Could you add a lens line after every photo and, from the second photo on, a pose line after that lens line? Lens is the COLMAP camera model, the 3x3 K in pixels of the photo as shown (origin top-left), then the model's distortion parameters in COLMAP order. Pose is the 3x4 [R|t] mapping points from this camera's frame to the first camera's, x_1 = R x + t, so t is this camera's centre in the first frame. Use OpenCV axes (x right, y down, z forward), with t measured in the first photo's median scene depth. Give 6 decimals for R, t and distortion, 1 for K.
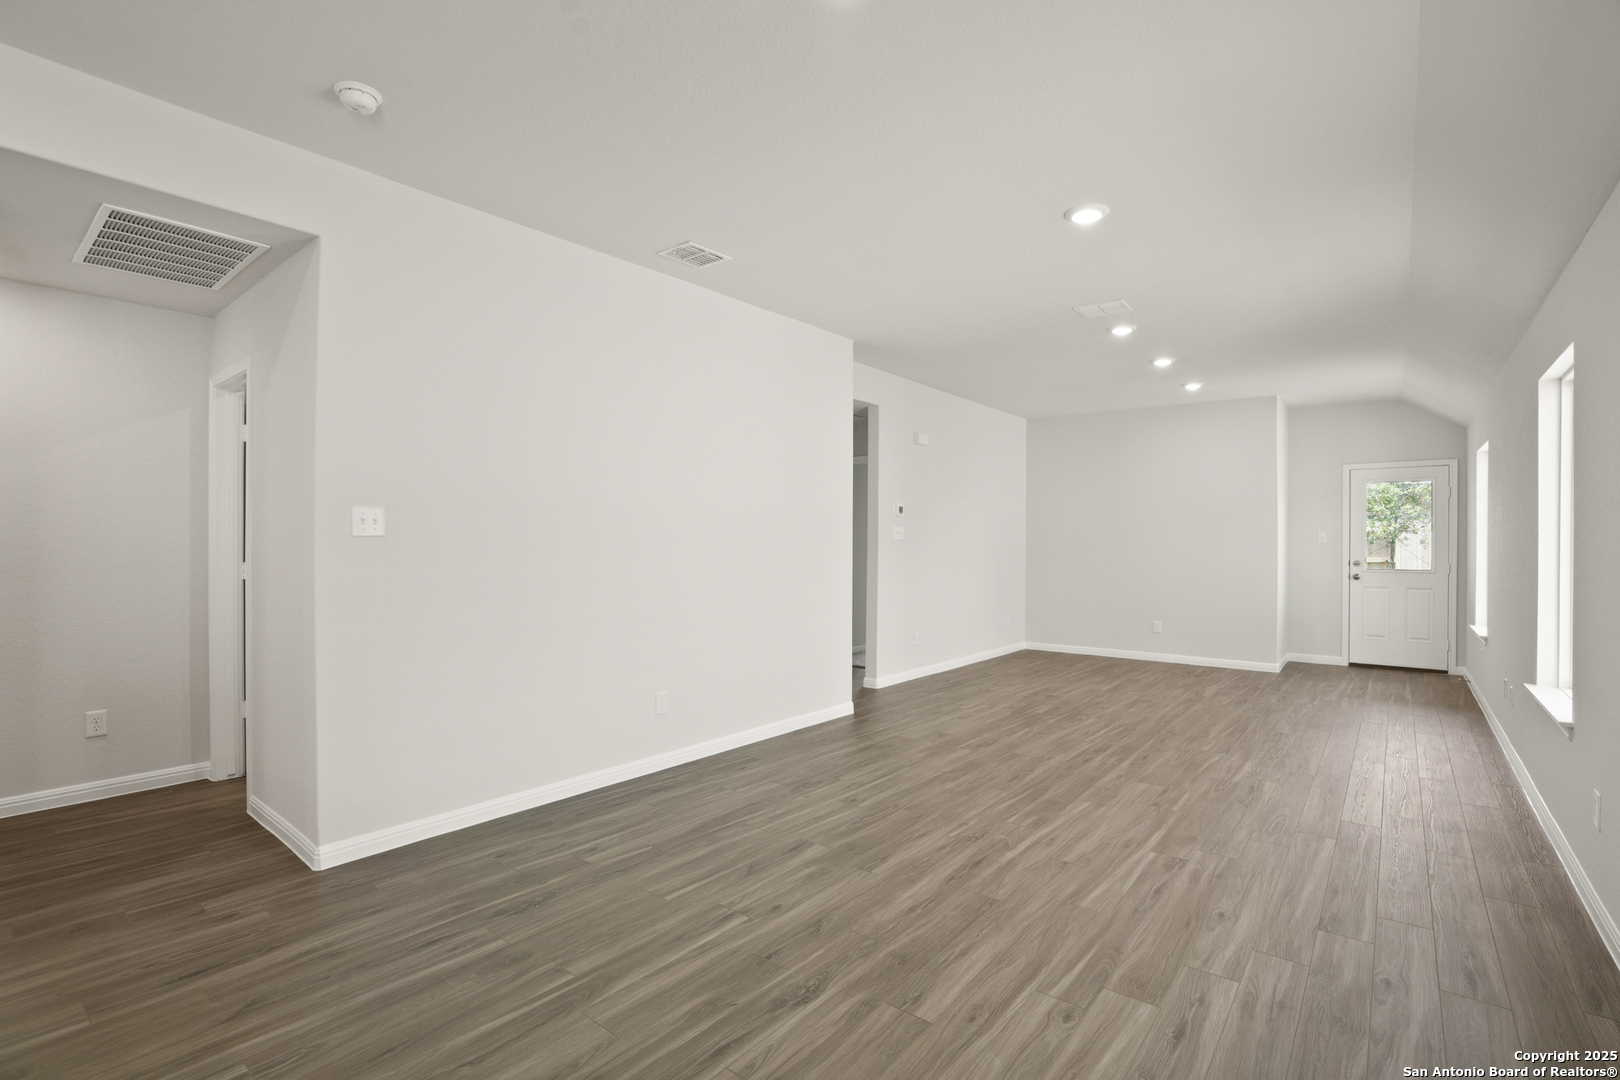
lens RADIAL K [[738.7, 0, 795.8], [0, 738.7, 540.8], [0, 0, 1]] dist [-0.015925, 0.000398]
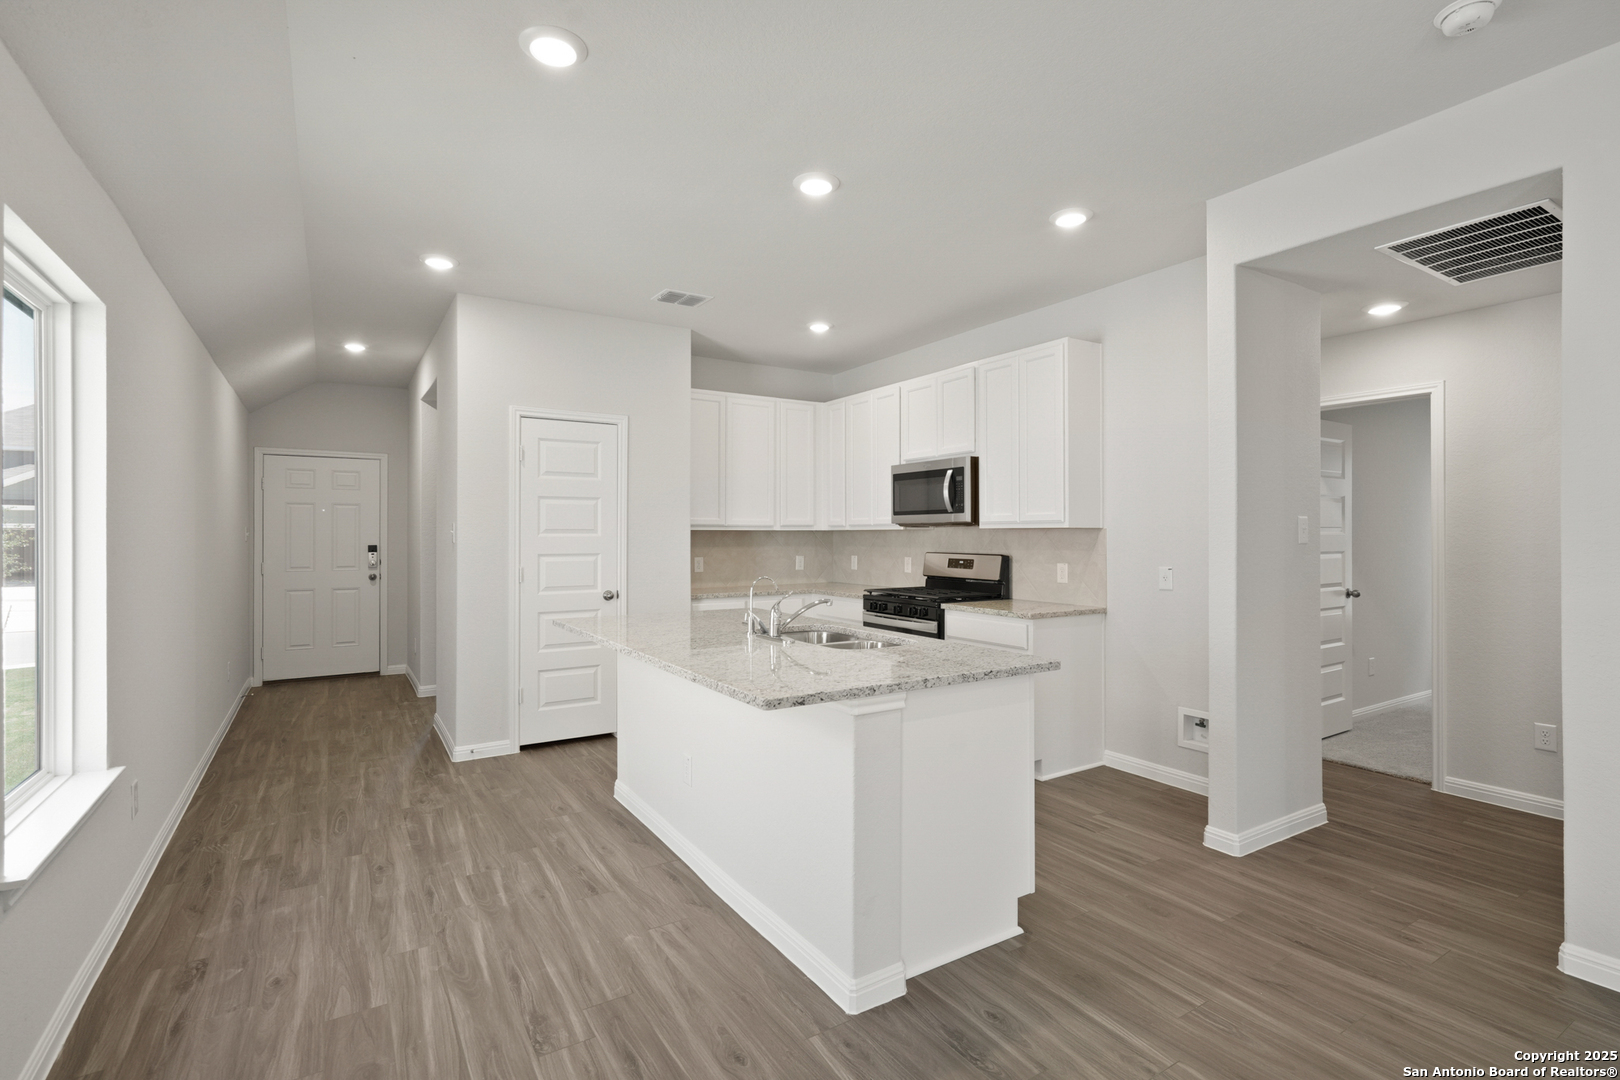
lens RADIAL K [[738.7, 0, 796.6], [0, 738.7, 537.5], [0, 0, 1]] dist [-0.015925, 0.000398]
pose [[-0.324929, -0.002397, -0.945735, 0.405961], [-0.002296, 0.999996, -0.001745, -0.016397], [0.945736, 0.001604, -0.324934, 0.542993]]
